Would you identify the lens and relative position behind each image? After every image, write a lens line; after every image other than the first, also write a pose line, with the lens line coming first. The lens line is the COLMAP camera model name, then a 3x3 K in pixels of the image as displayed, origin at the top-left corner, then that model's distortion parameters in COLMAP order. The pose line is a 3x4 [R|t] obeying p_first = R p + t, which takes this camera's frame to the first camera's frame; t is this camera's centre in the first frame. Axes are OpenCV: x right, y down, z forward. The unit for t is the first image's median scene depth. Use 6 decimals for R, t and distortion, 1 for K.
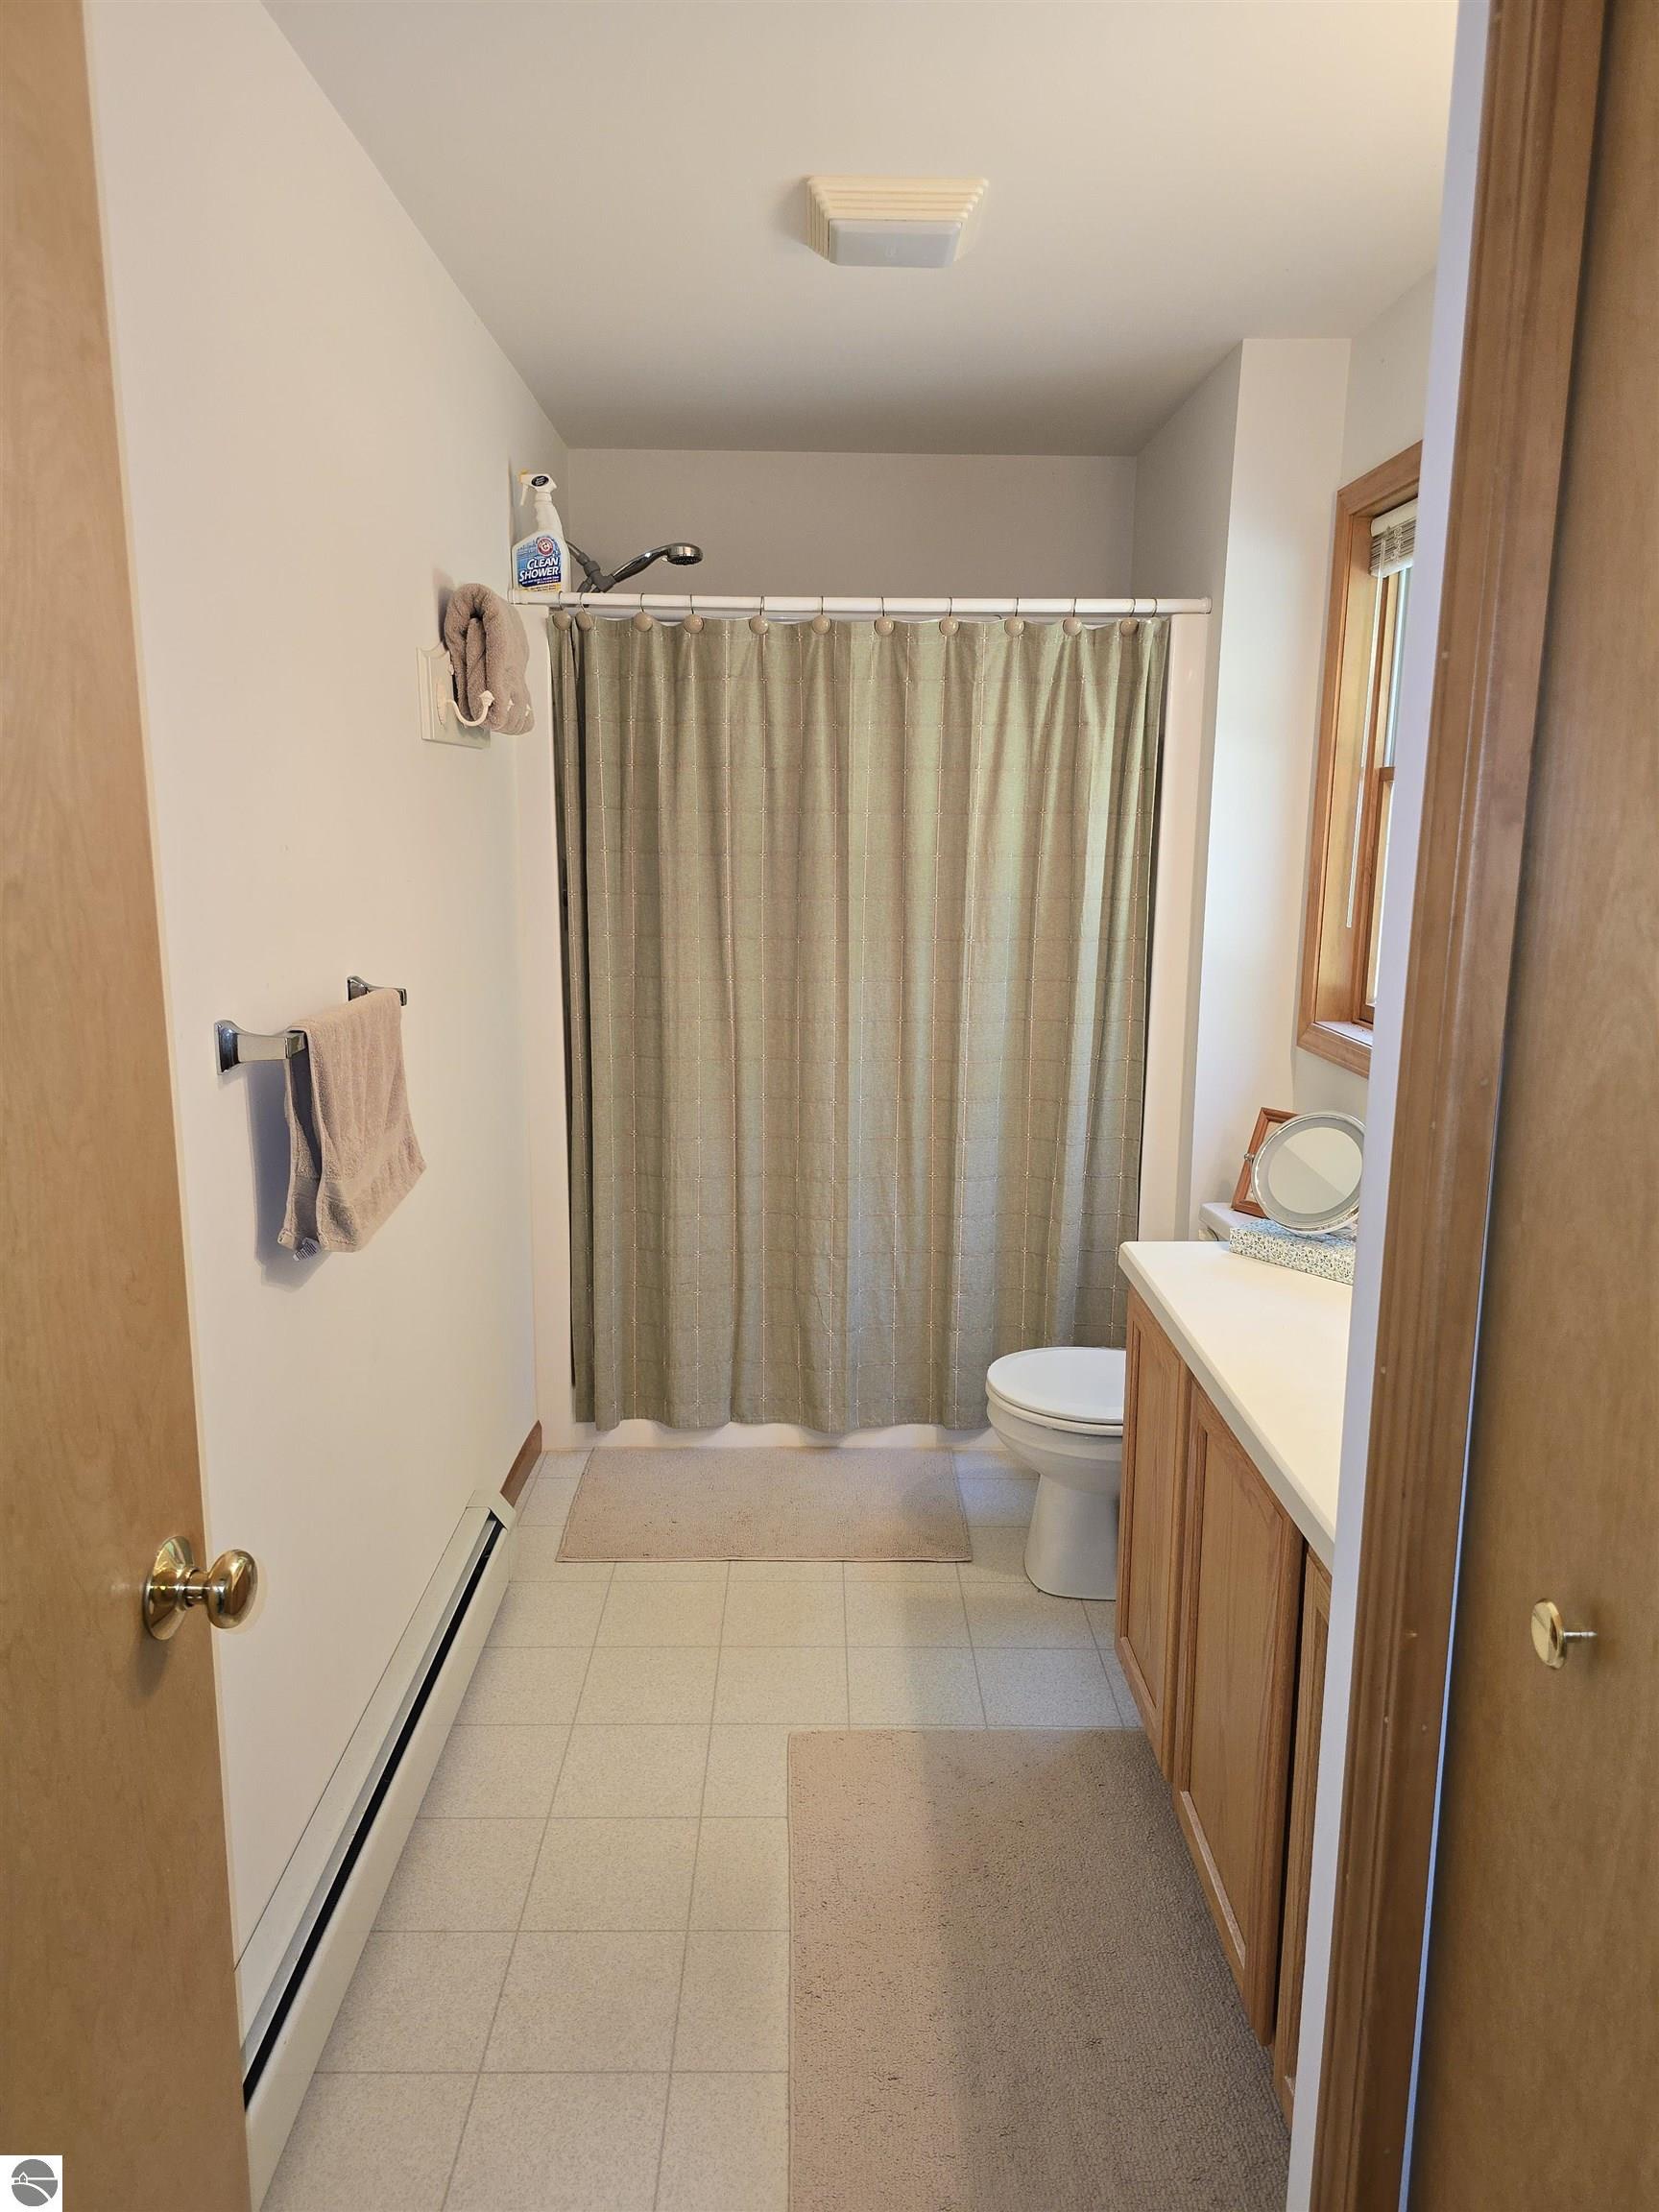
lens RADIAL K [[1478.9, 0, 836.8], [0, 1478.9, 1104.9], [0, 0, 1]] dist [0.042813, -0.032136]
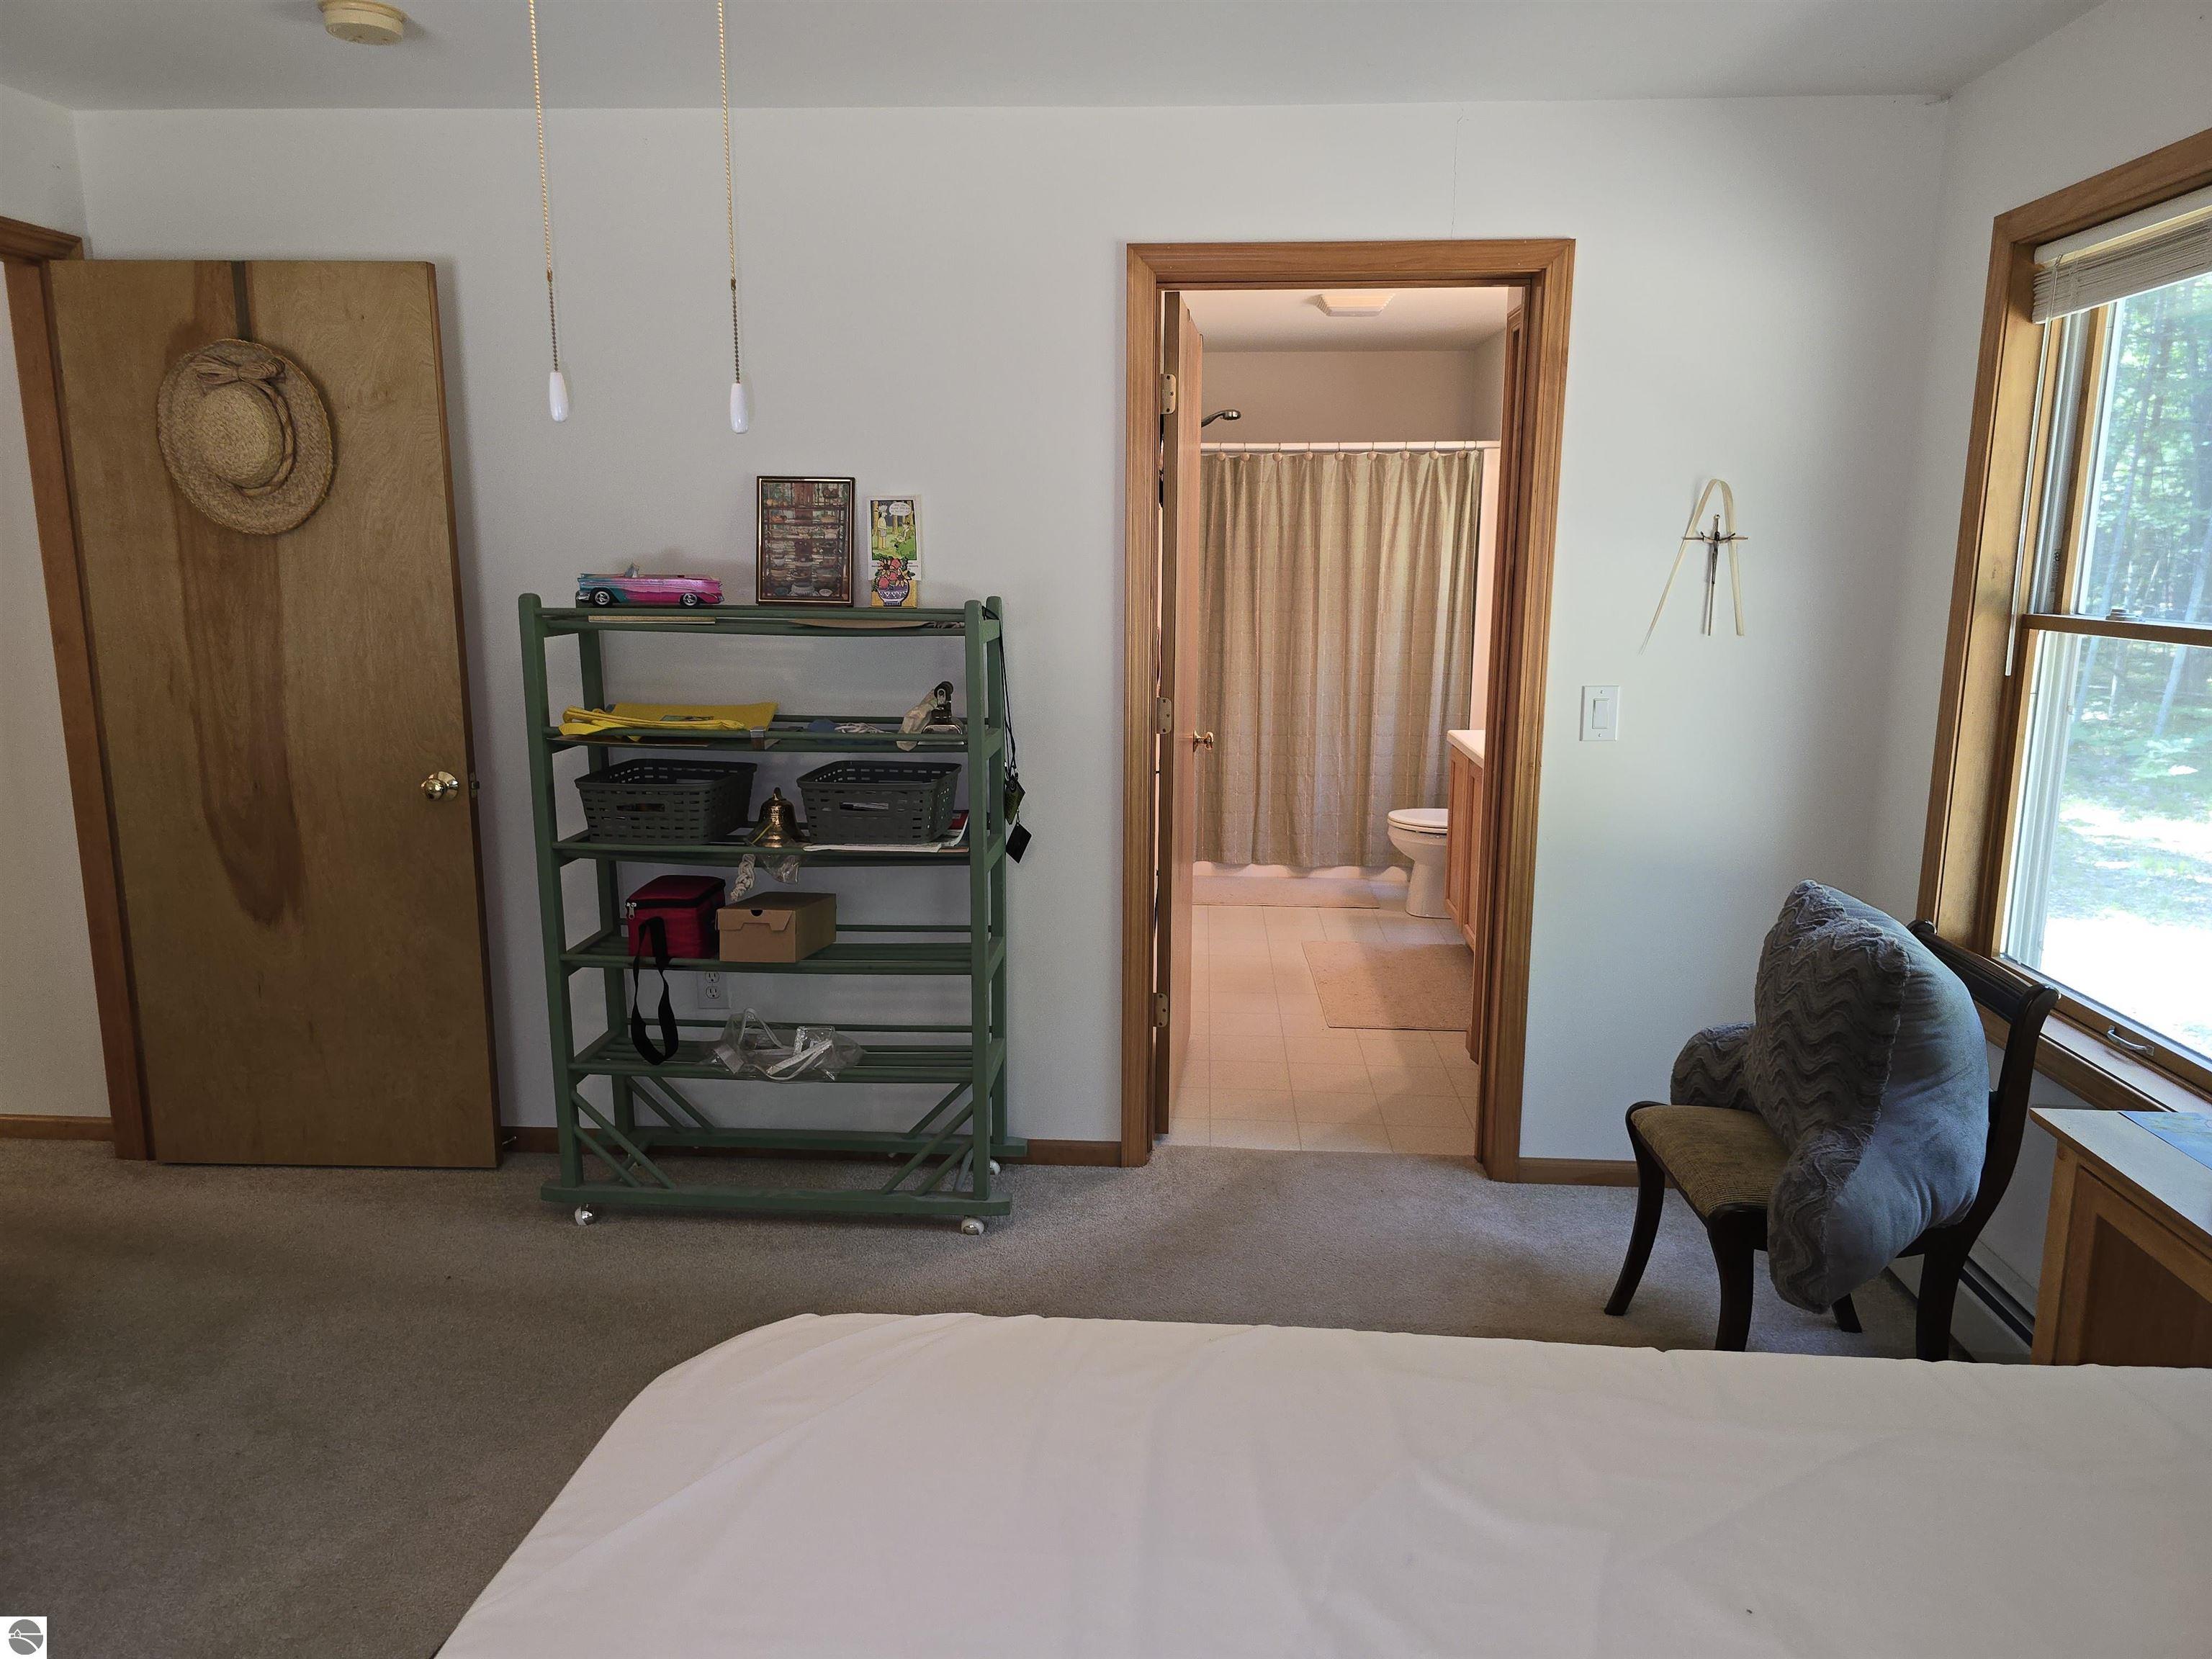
lens RADIAL K [[1478.9, 0, 1095.8], [0, 1478.9, 829.5], [0, 0, 1]] dist [0.042813, -0.032136]
pose [[0.995911, 0.008441, -0.089943, -0.108478], [-0.007446, 0.999907, 0.011393, 0.159953], [0.090031, -0.010677, 0.995882, -1.008859]]
